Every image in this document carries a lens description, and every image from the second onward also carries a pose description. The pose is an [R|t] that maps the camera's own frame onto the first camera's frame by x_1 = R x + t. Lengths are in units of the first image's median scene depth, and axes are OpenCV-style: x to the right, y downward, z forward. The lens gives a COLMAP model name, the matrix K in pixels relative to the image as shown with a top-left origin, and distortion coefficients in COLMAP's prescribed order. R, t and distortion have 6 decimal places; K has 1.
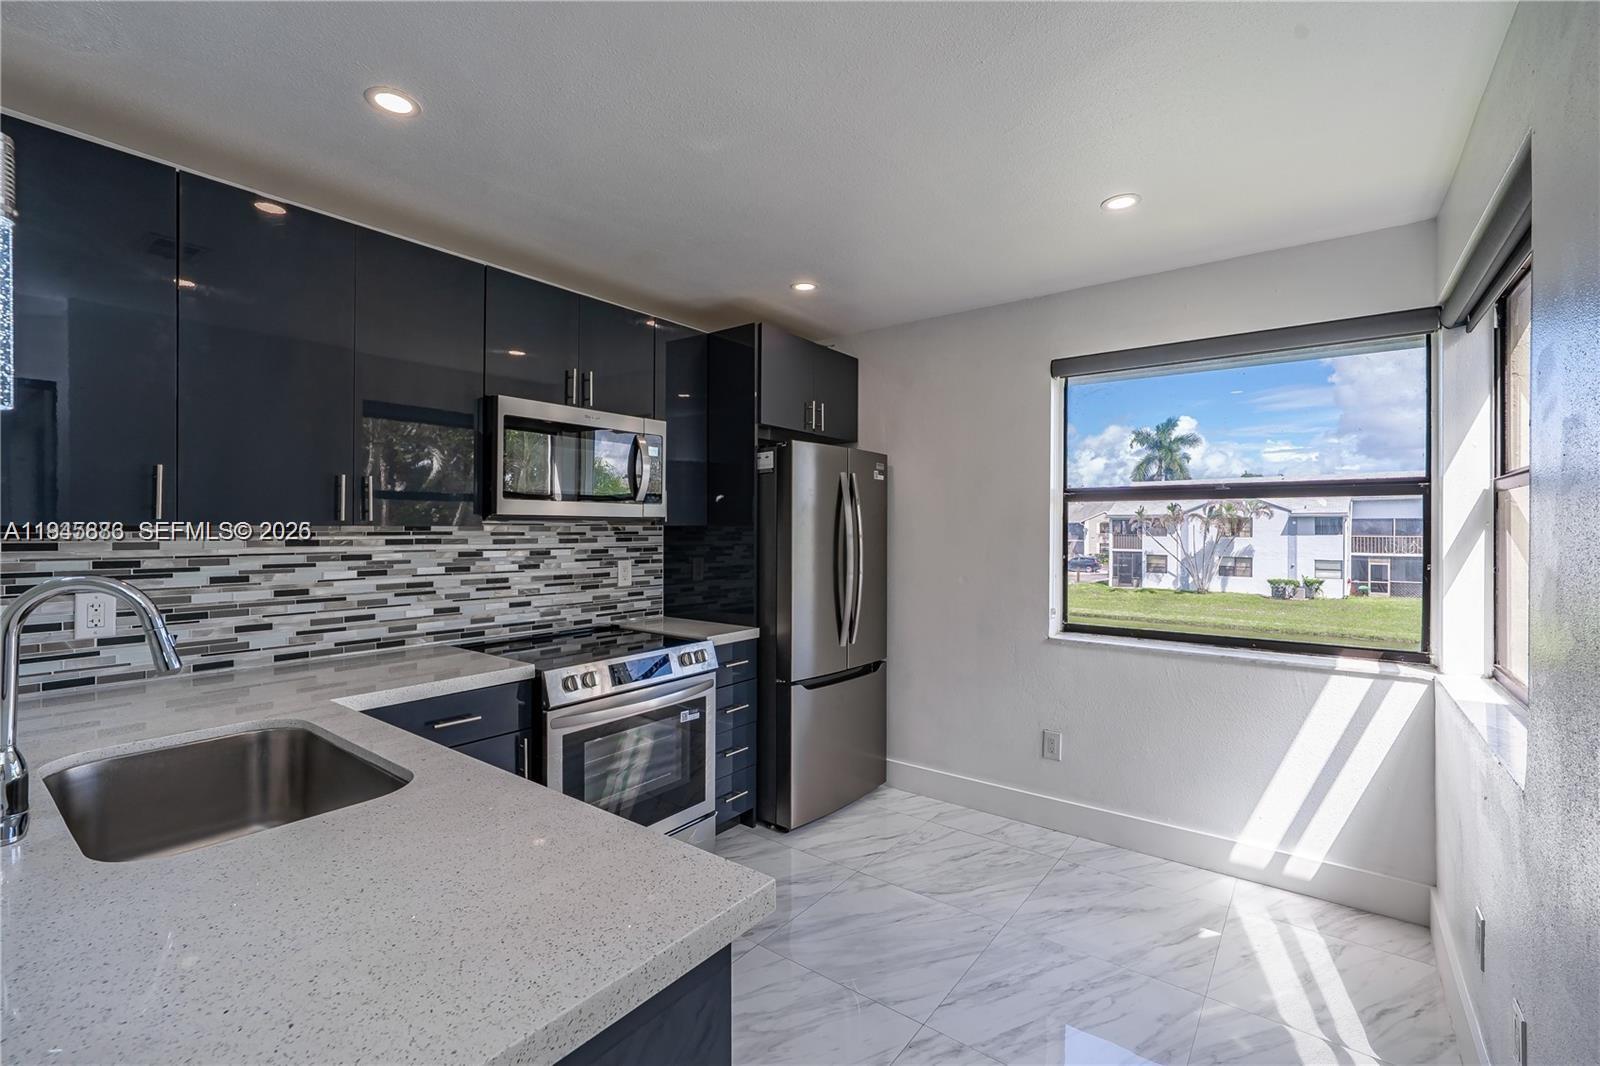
lens RADIAL K [[686.5, 0, 796.2], [0, 686.5, 533.6], [0, 0, 1]] dist [-0.010785, 0.000820]
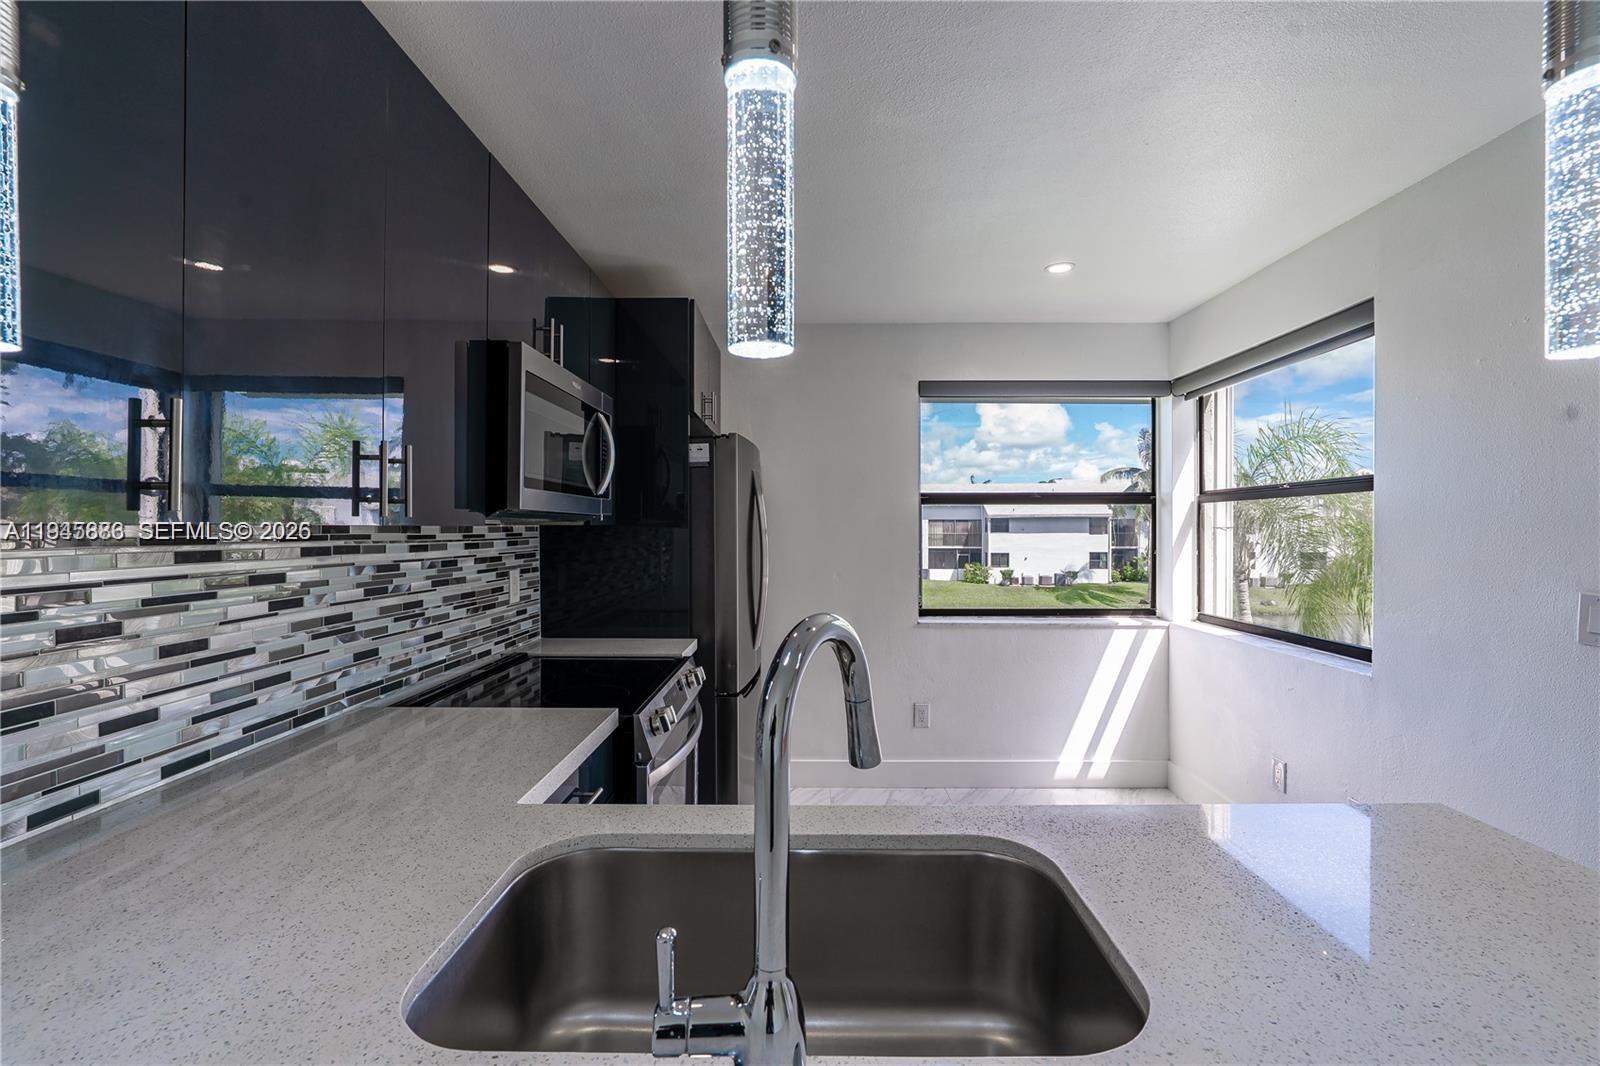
lens RADIAL K [[686.5, 0, 800.4], [0, 686.5, 530.4], [0, 0, 1]] dist [-0.010785, 0.000820]
pose [[0.803240, -0.005463, 0.595630, -0.575984], [0.008443, 0.999962, -0.002215, -0.002059], [-0.595595, 0.006808, 0.803256, 0.229050]]
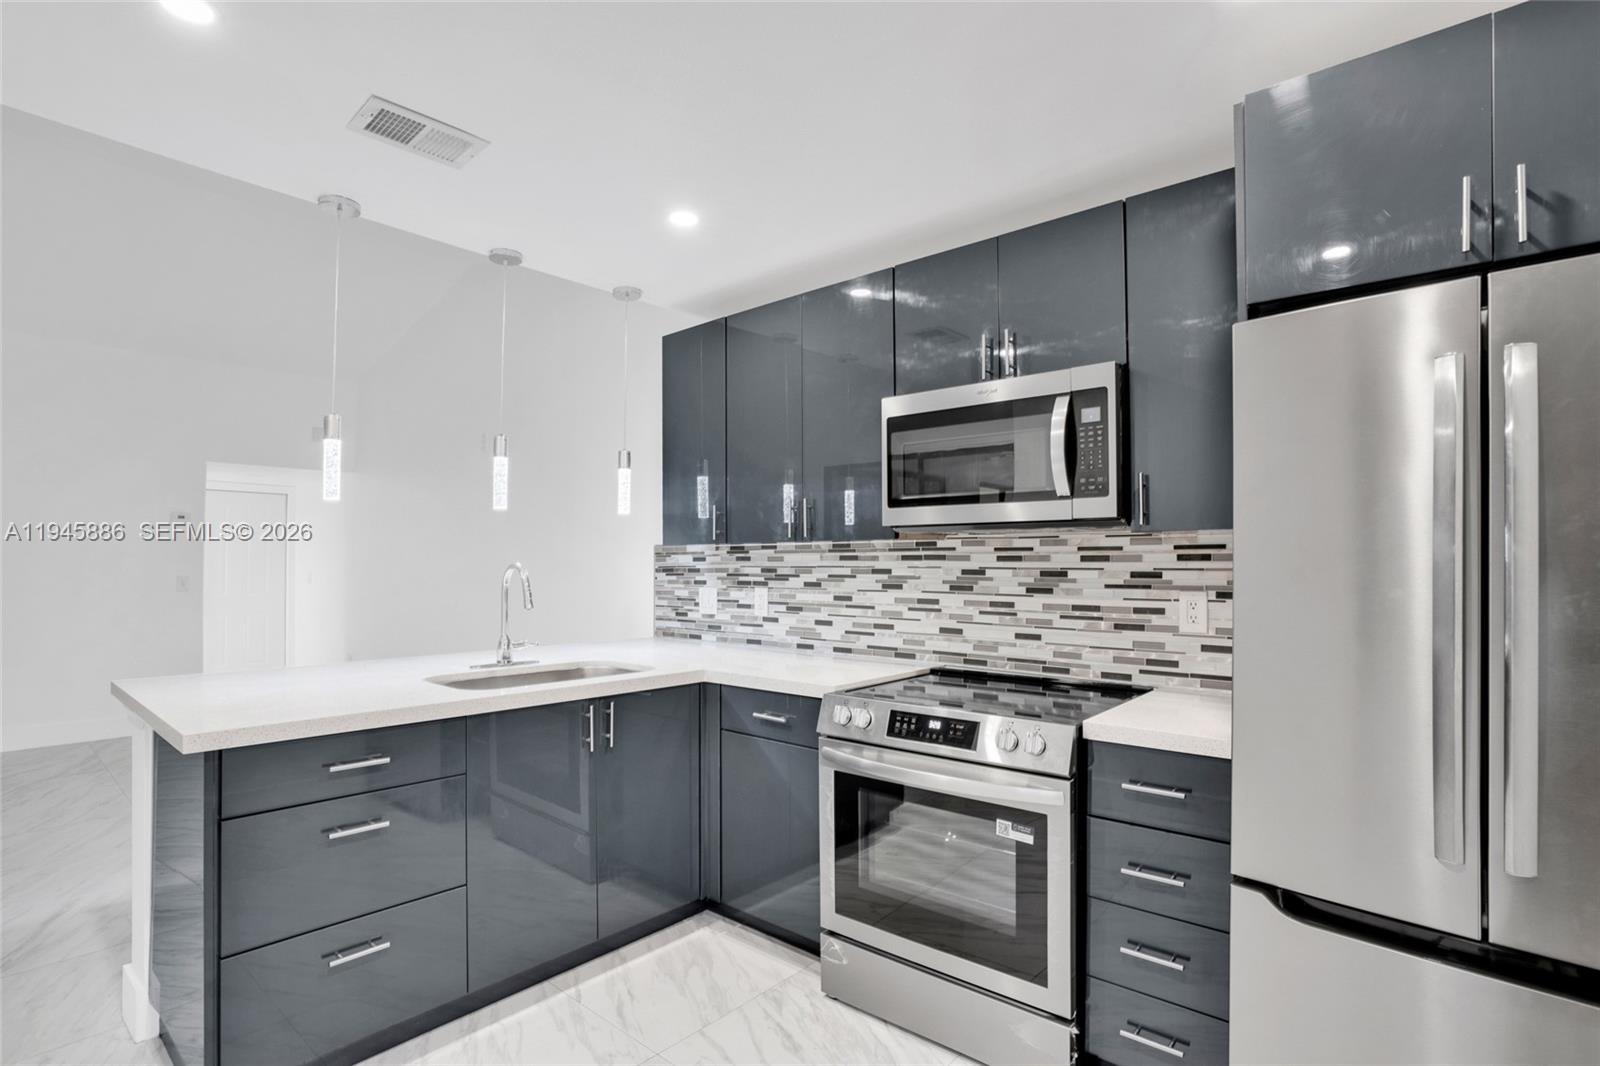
lens RADIAL K [[827.8, 0, 792.1], [0, 827.8, 540.5], [0, 0, 1]] dist [-0.047431, 0.000184]
pose [[-0.088011, -0.015248, -0.996003, 0.654807], [0.003695, 0.999871, -0.015633, 0.004649], [0.996113, -0.005056, -0.087943, 0.899007]]
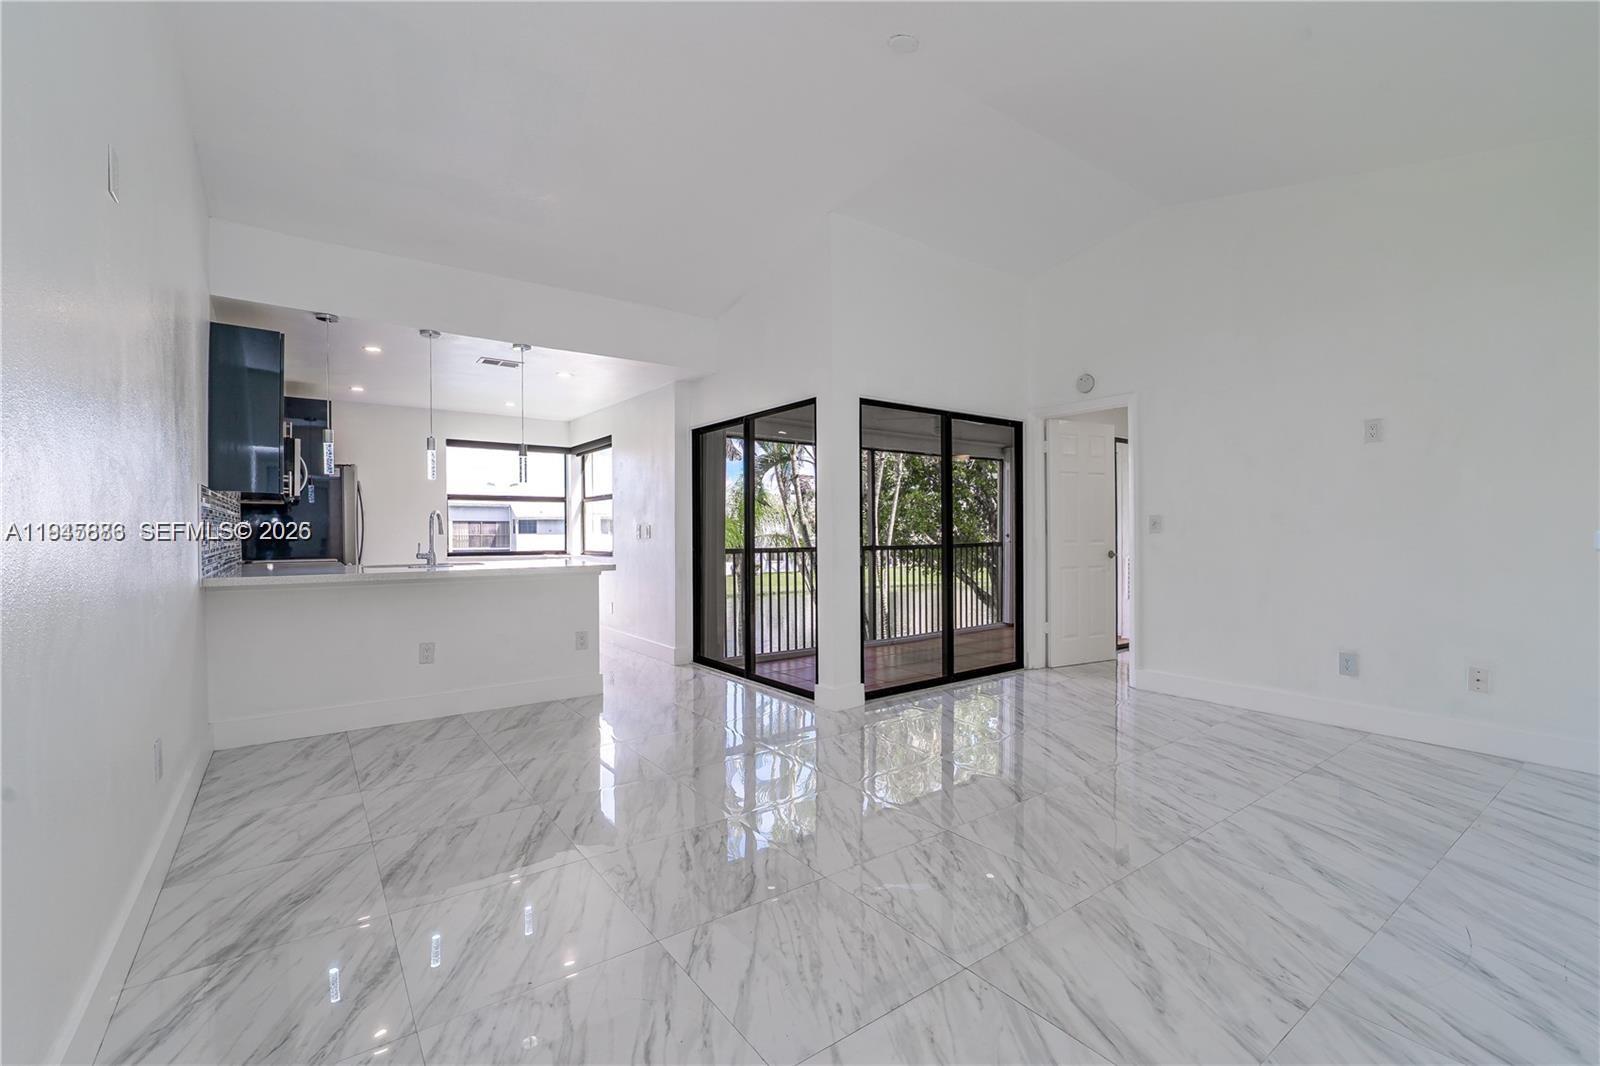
lens RADIAL K [[686.5, 0, 797.8], [0, 686.5, 532.7], [0, 0, 1]] dist [-0.010785, 0.000820]
pose [[0.277032, -0.005253, 0.960846, -1.837152], [0.010184, 0.999945, 0.002530, 0.086150], [-0.960807, 0.009084, 0.277071, -0.944853]]
